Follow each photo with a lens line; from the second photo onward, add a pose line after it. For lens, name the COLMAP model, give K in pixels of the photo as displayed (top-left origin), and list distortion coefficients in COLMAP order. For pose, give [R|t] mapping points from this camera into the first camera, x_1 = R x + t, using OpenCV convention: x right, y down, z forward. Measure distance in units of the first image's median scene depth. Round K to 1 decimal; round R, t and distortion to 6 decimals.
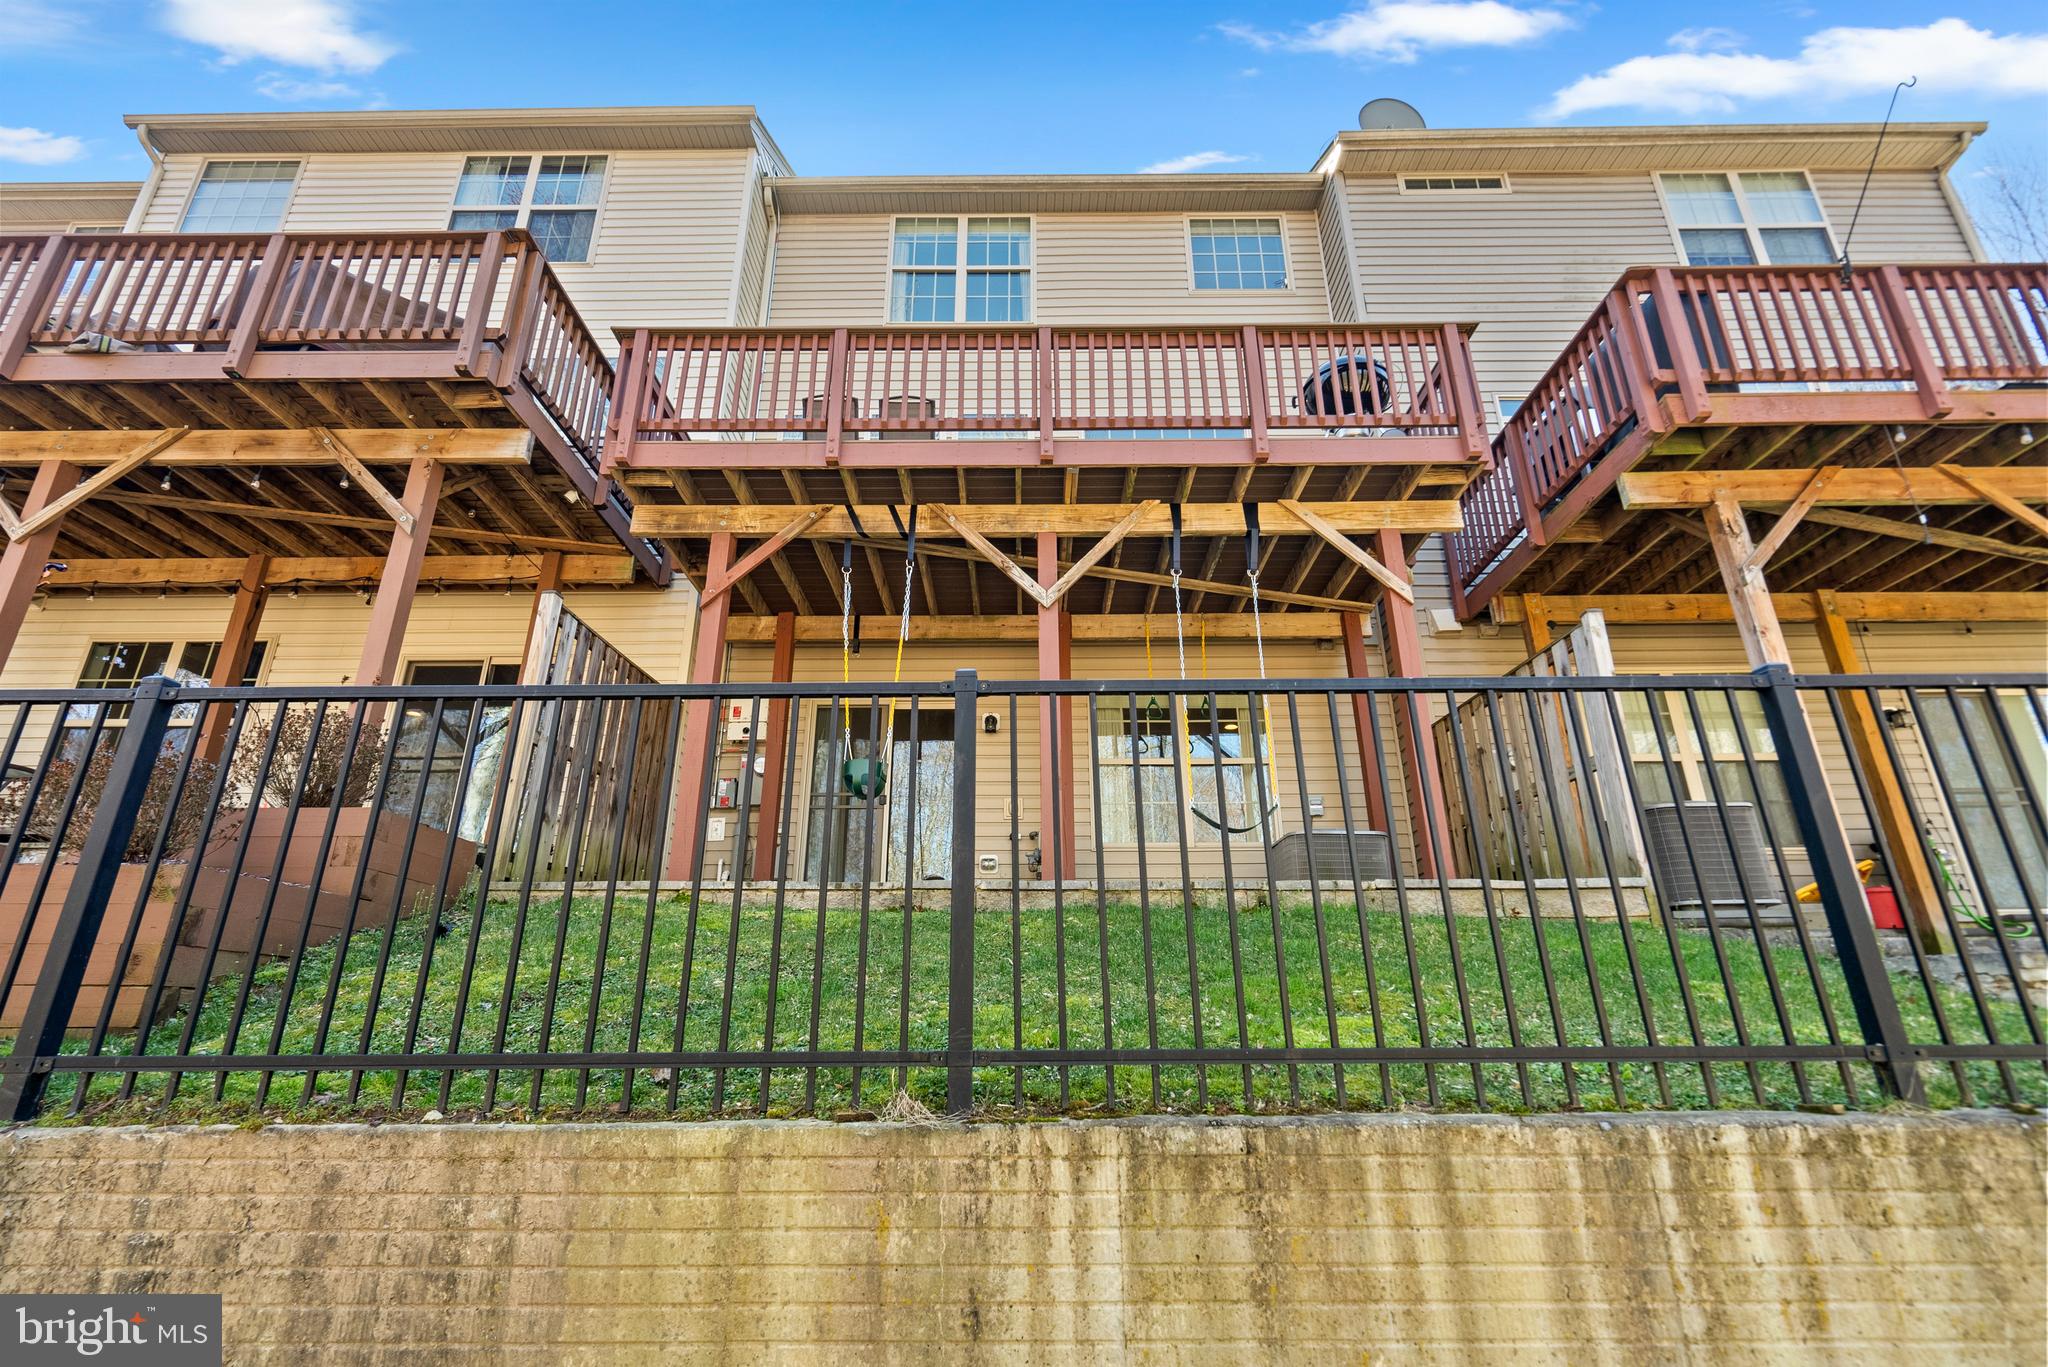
lens RADIAL K [[911.1, 0, 1024.0], [0, 911.1, 683.5], [0, 0, 1]] dist [-0.000844, 0.000307]
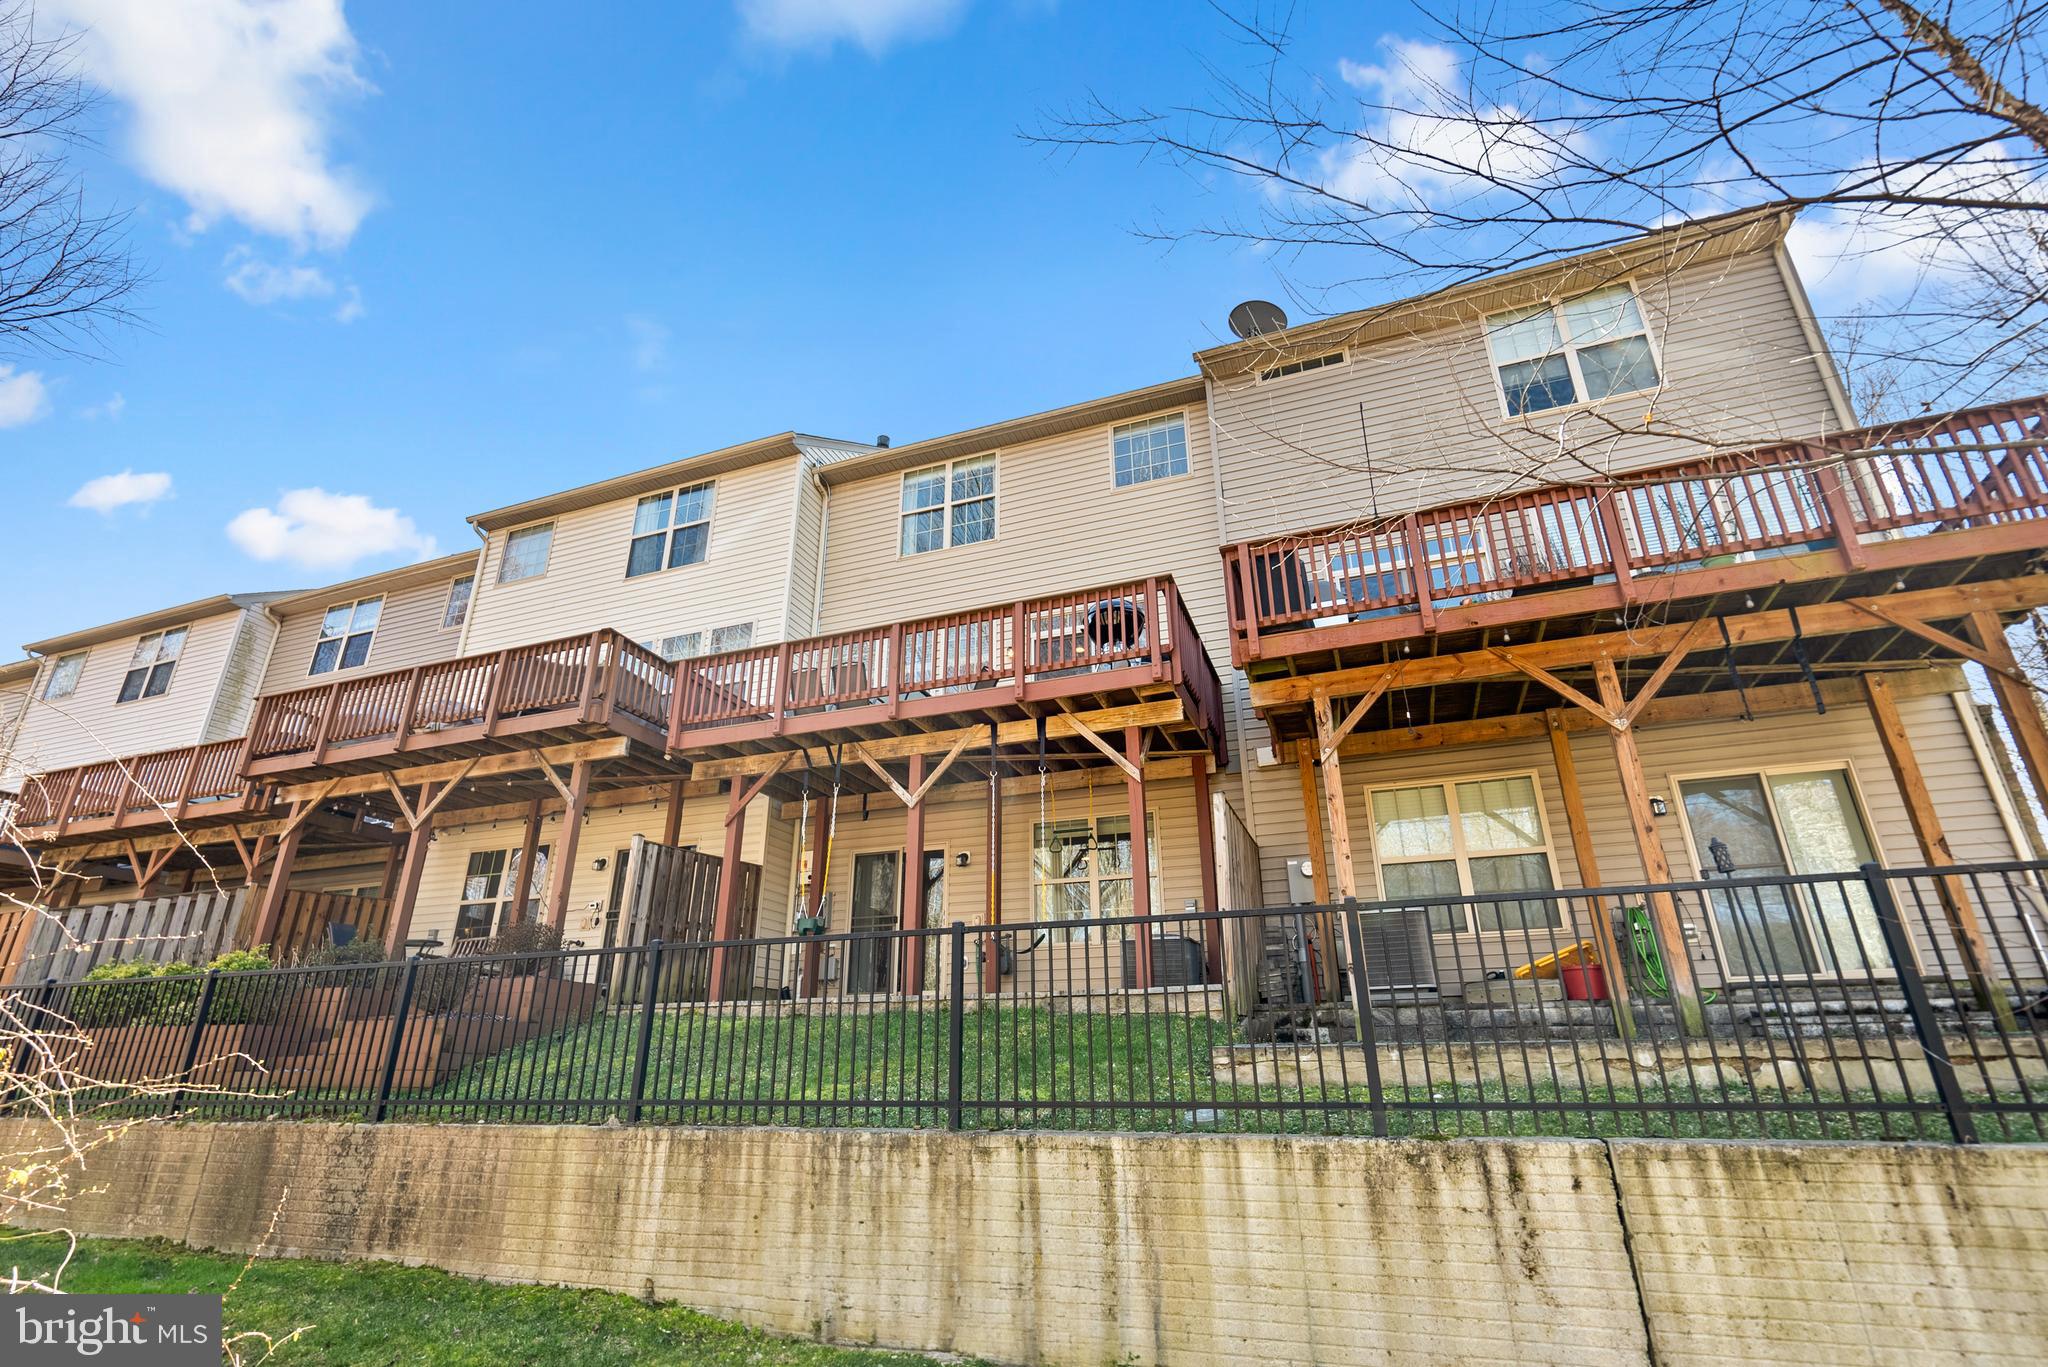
lens RADIAL K [[937.9, 0, 1024.0], [0, 937.9, 683.5], [0, 0, 1]] dist [-0.000645, 0.000512]
pose [[0.938385, -0.133886, -0.318603, 0.773553], [0.124224, 0.990966, -0.050554, -0.197208], [0.322493, 0.007861, 0.946539, -0.465971]]
